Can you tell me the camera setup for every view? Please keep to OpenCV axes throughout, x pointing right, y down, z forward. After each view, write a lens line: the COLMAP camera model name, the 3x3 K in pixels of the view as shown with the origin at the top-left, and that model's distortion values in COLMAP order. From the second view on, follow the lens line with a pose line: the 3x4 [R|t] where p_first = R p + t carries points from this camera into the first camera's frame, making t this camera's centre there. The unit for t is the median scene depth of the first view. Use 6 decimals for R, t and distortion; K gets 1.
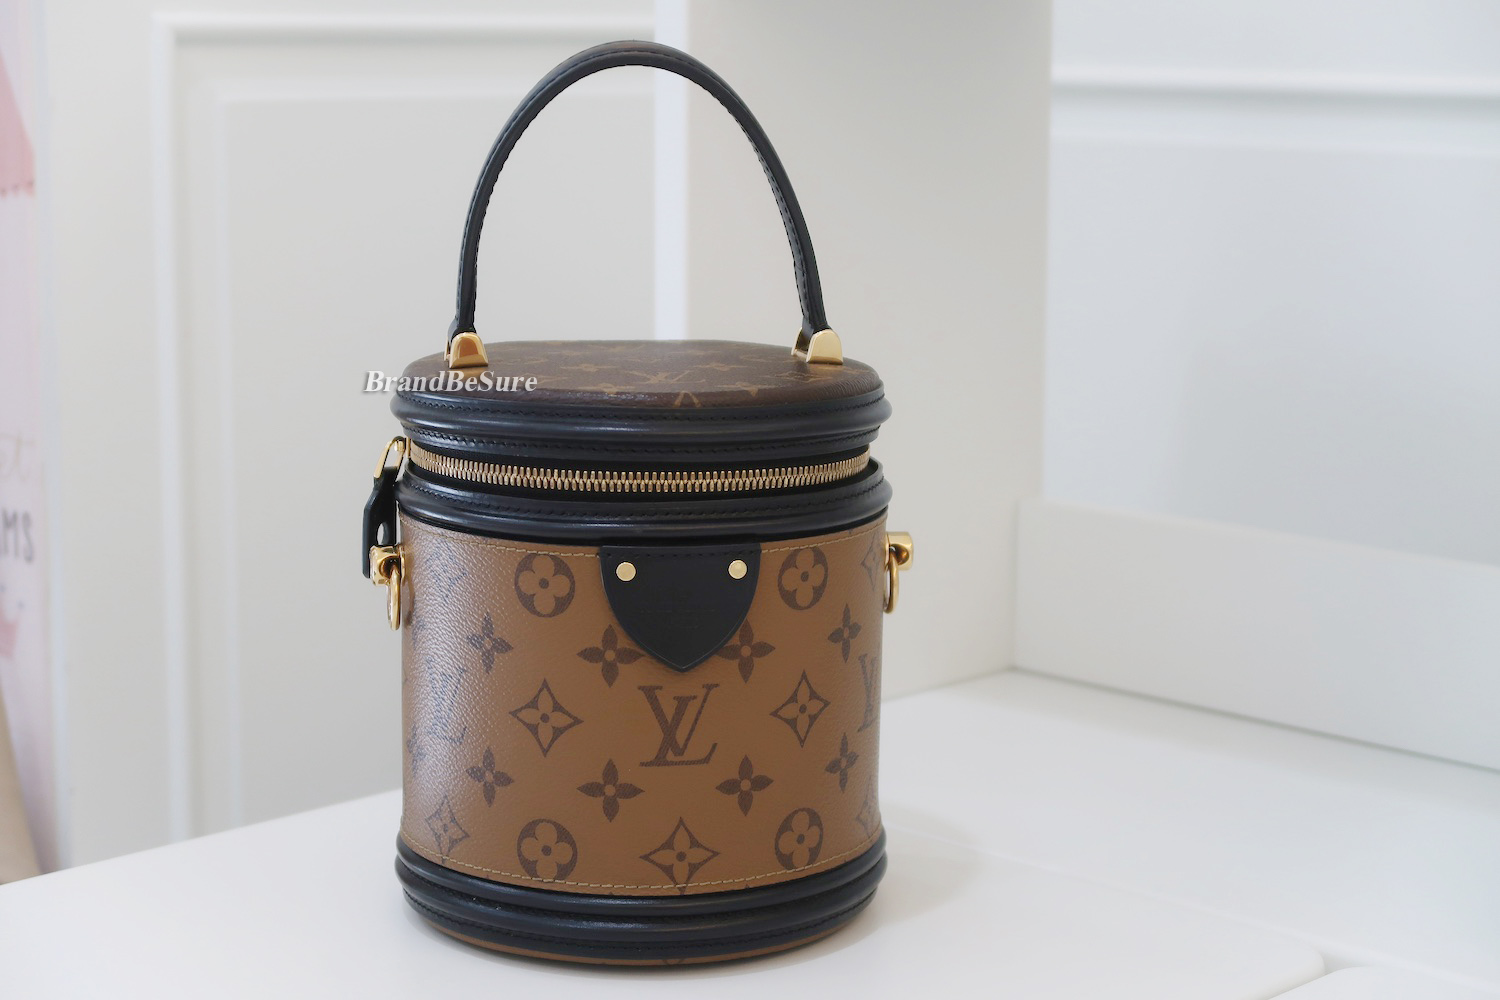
lens RADIAL K [[3023.0, 0, 750.0], [0, 3023.0, 500.0], [0, 0, 1]] dist [-0.026945, -0.069165]
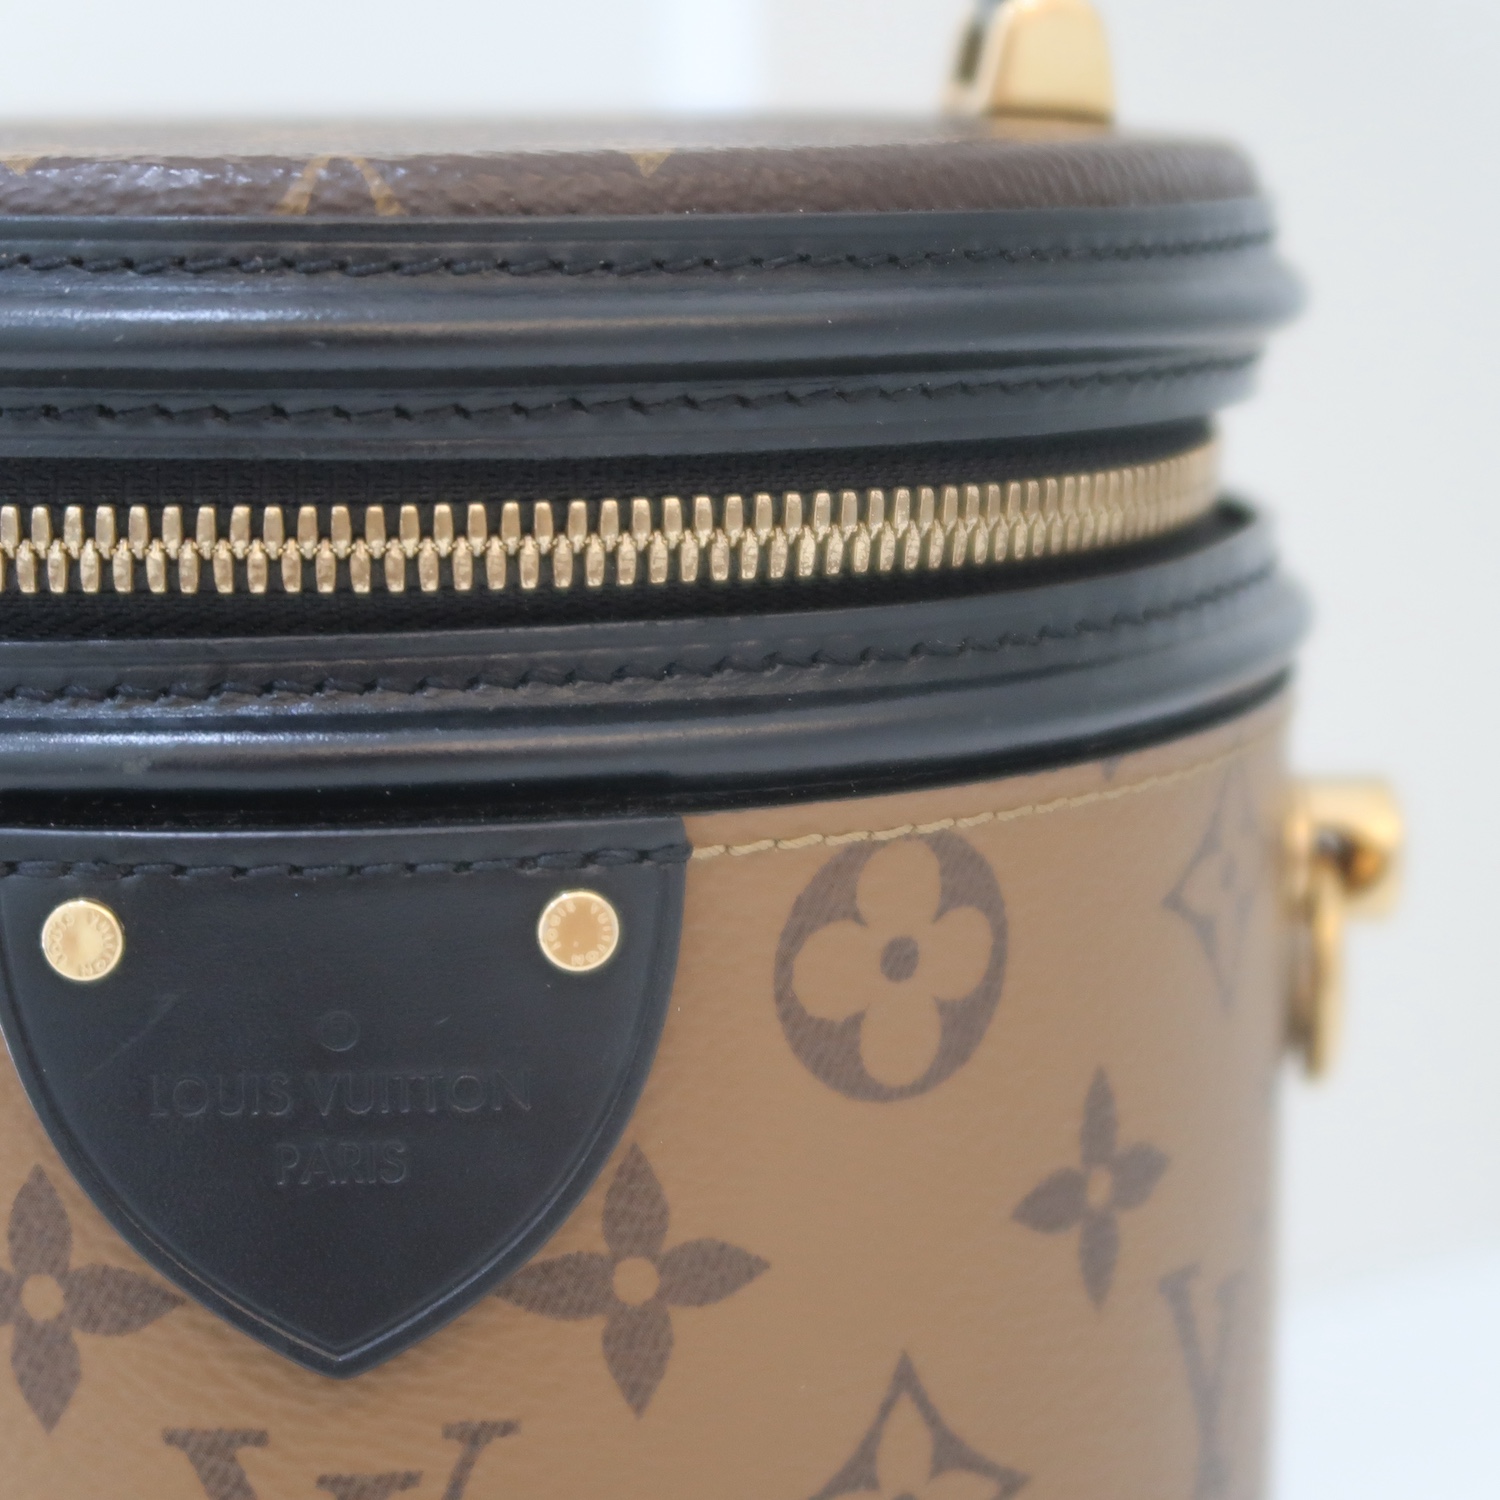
lens RADIAL K [[4575.2, 0, 750.0], [0, 4575.2, 750.0], [0, 0, 1]] dist [-0.007763, -1.230509]
pose [[0.992034, -0.002764, -0.125942, 0.051865], [0.002274, 0.999989, -0.004032, 0.010570], [0.125952, 0.003714, 0.992029, 0.651567]]
